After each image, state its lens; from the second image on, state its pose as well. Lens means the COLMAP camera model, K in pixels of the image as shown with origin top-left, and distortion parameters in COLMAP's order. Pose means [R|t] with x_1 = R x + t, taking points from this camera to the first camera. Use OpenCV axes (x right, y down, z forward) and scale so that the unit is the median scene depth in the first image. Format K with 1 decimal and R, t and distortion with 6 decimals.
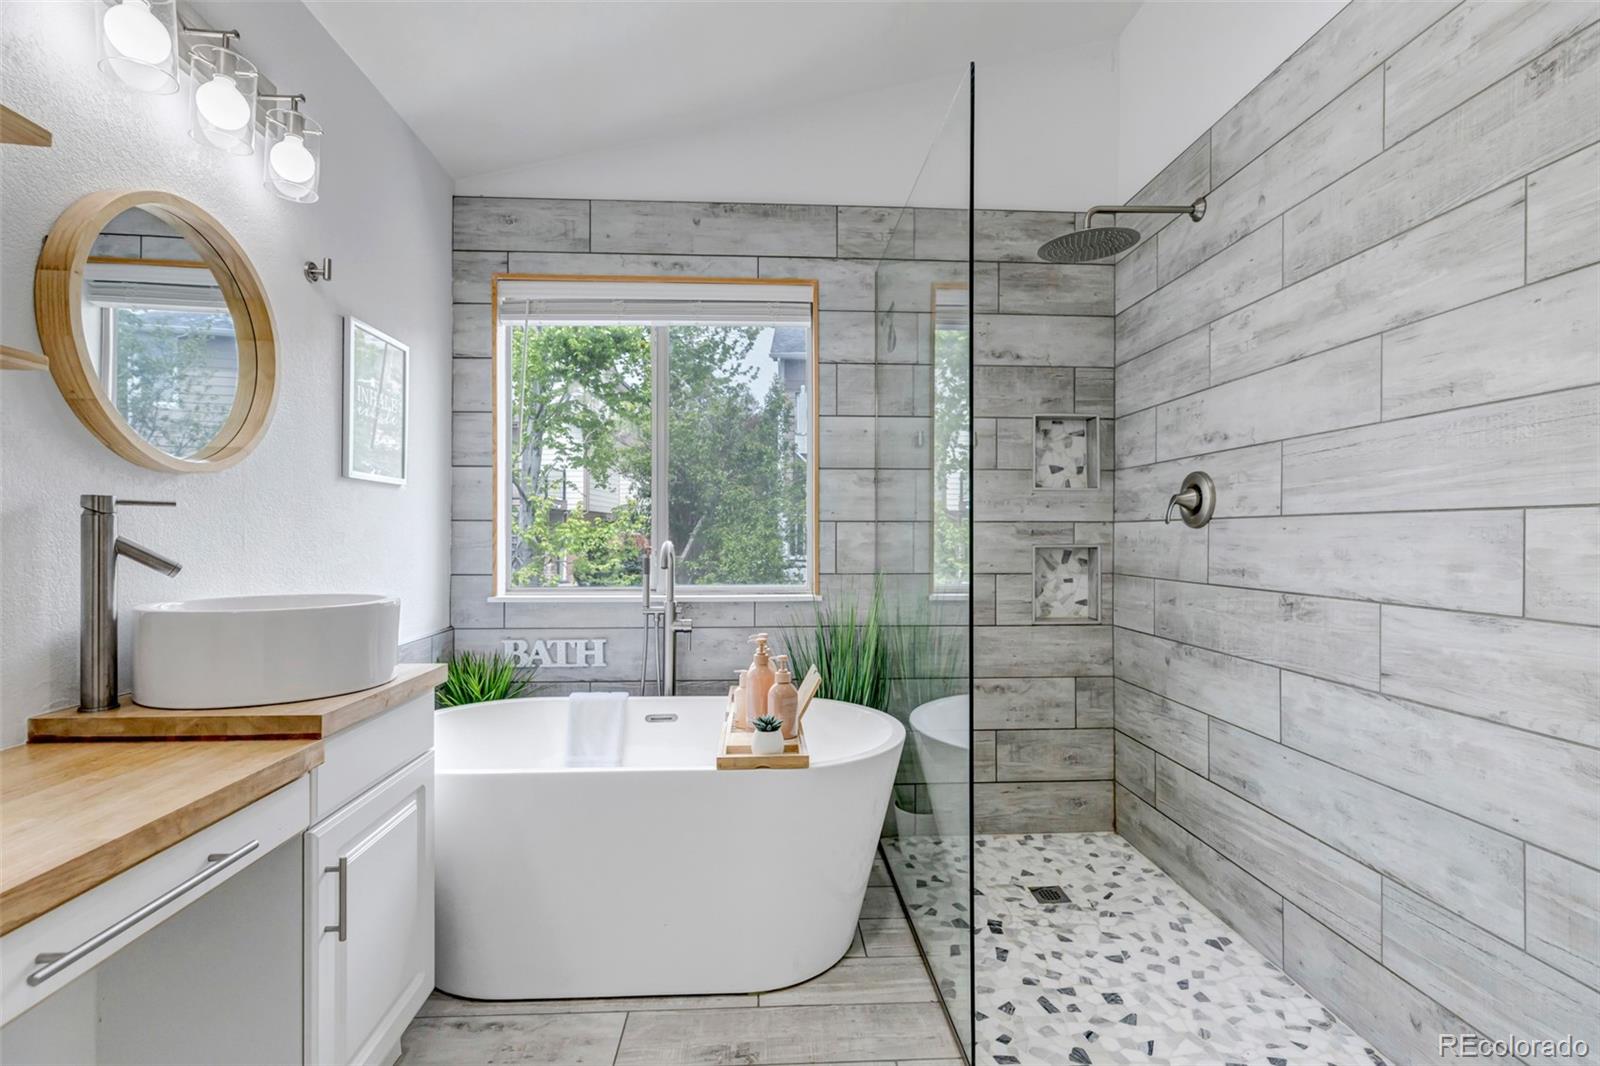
lens RADIAL K [[703.3, 0, 810.9], [0, 703.3, 531.3], [0, 0, 1]] dist [0.003120, -0.000592]
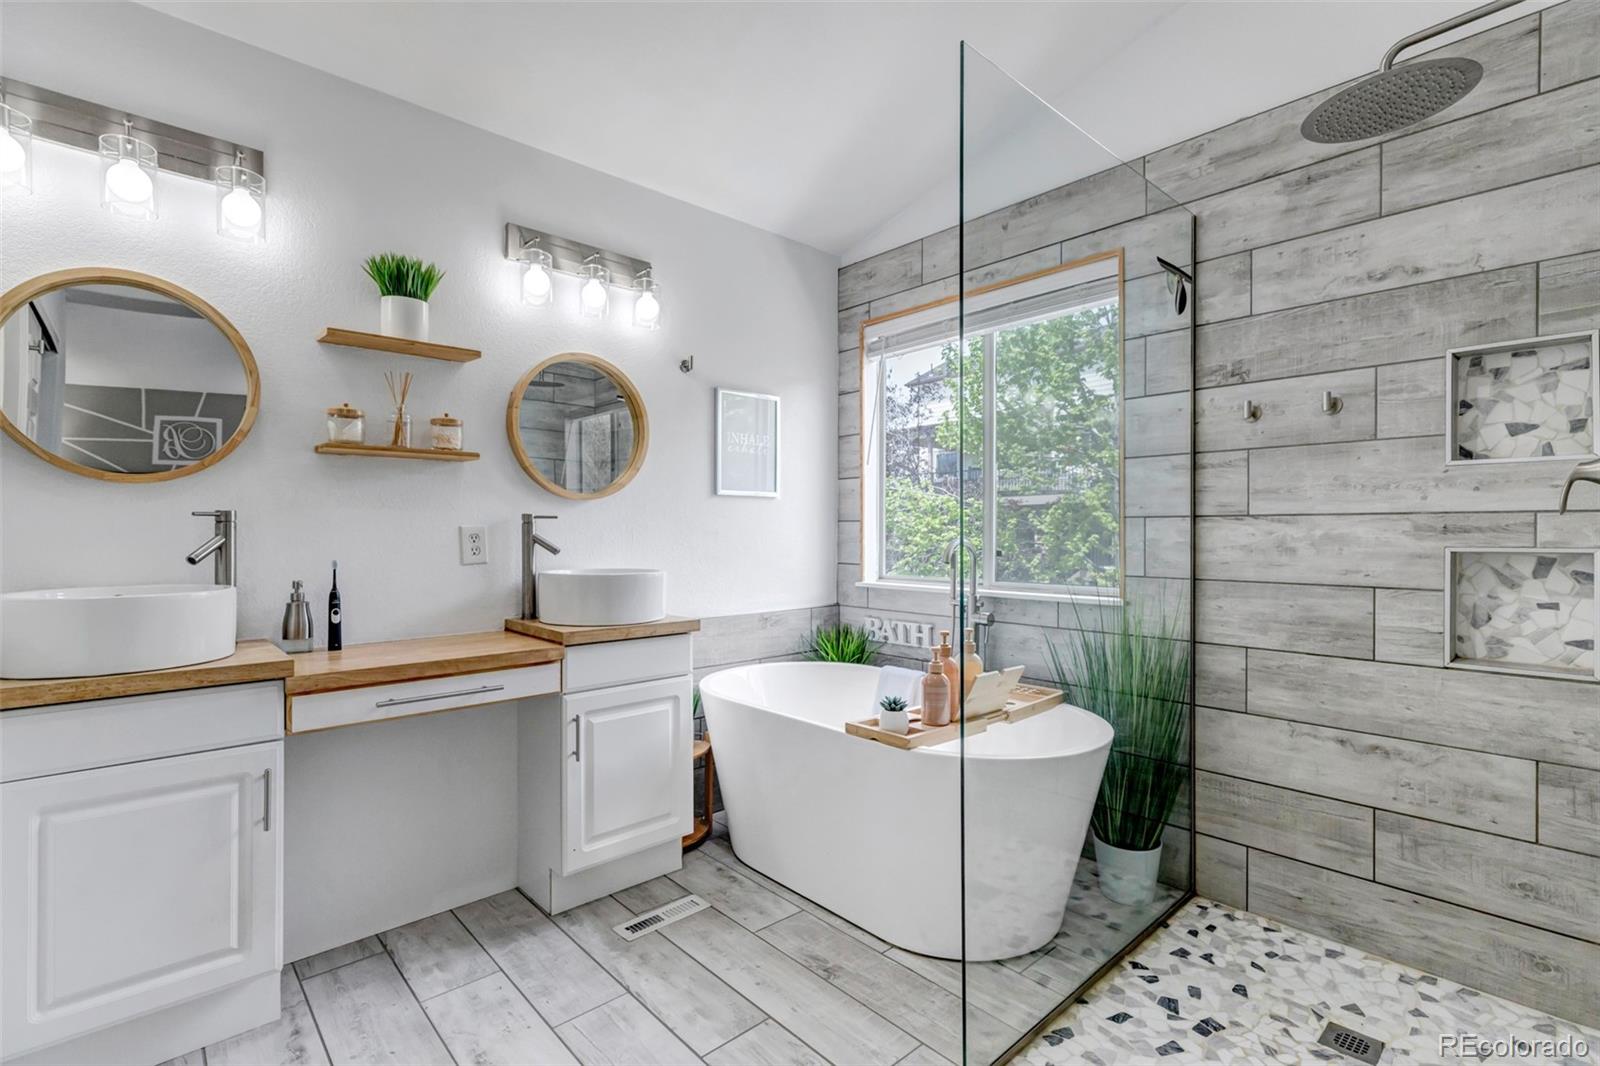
lens RADIAL K [[703.3, 0, 810.9], [0, 703.3, 531.3], [0, 0, 1]] dist [0.003120, -0.000592]
pose [[0.661296, -0.000968, -0.750124, 0.422538], [0.005266, 0.999981, 0.003353, -0.001387], [0.750106, -0.006168, 0.661289, 0.107946]]
